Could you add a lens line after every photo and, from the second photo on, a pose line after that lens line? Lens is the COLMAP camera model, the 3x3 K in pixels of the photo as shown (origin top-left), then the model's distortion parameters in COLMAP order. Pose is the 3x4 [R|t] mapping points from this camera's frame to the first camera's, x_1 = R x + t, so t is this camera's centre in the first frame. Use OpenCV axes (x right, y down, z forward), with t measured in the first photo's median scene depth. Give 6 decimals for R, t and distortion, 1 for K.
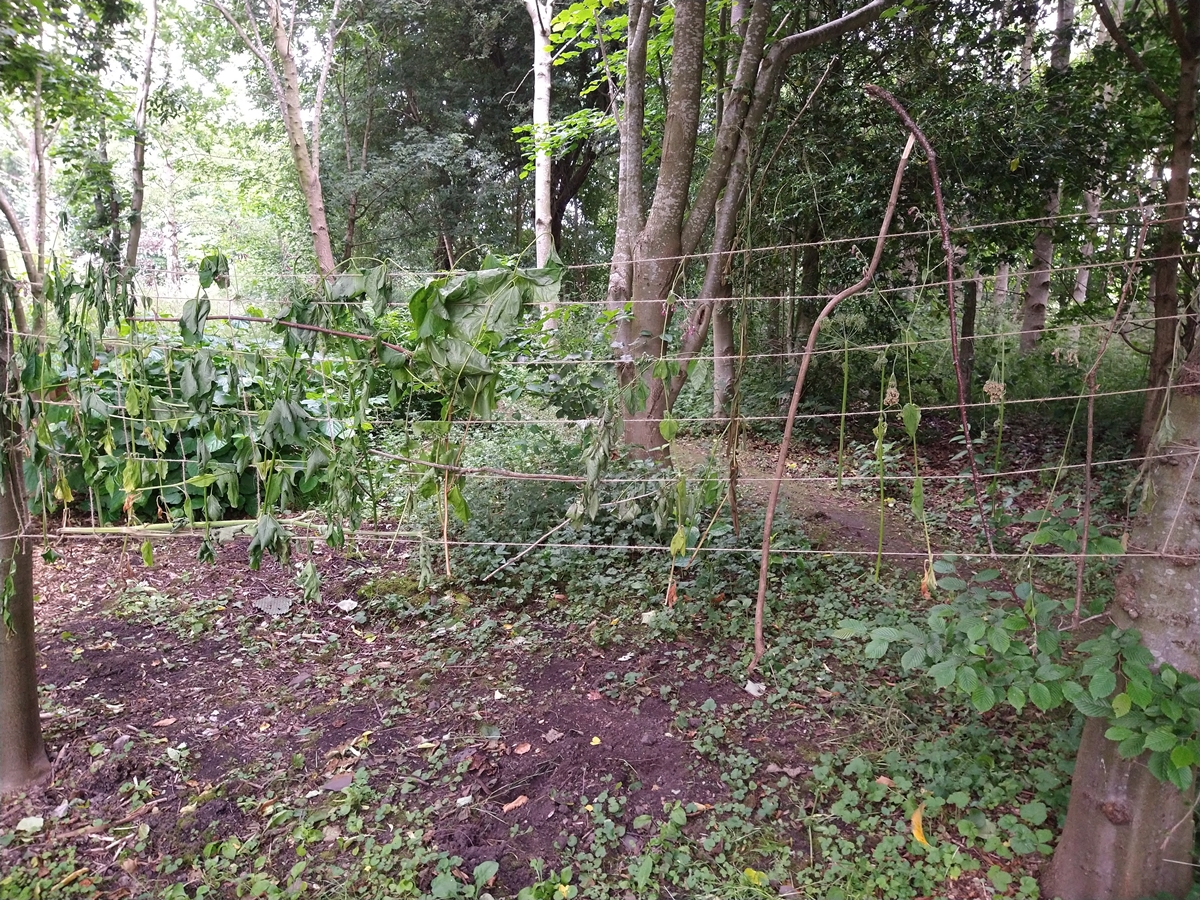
lens RADIAL K [[883.1, 0, 600.0], [0, 883.1, 450.0], [0, 0, 1]] dist [0.129867, -0.205462]
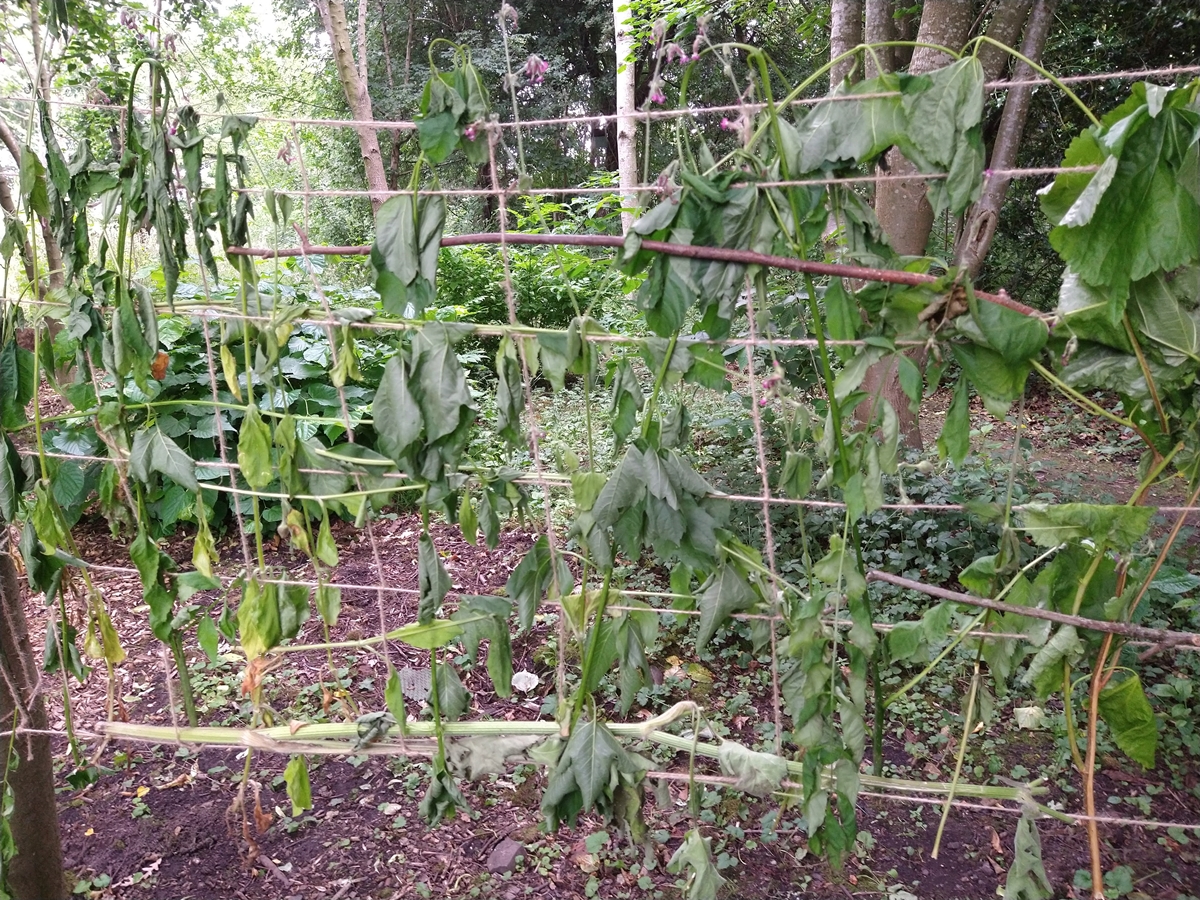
lens RADIAL K [[891.5, 0, 600.0], [0, 891.5, 450.0], [0, 0, 1]] dist [0.084087, -0.120867]
pose [[0.999153, -0.027718, -0.030400, -0.344888], [0.029817, 0.997034, 0.070946, -0.079657], [0.028343, -0.071793, 0.997017, 0.586709]]
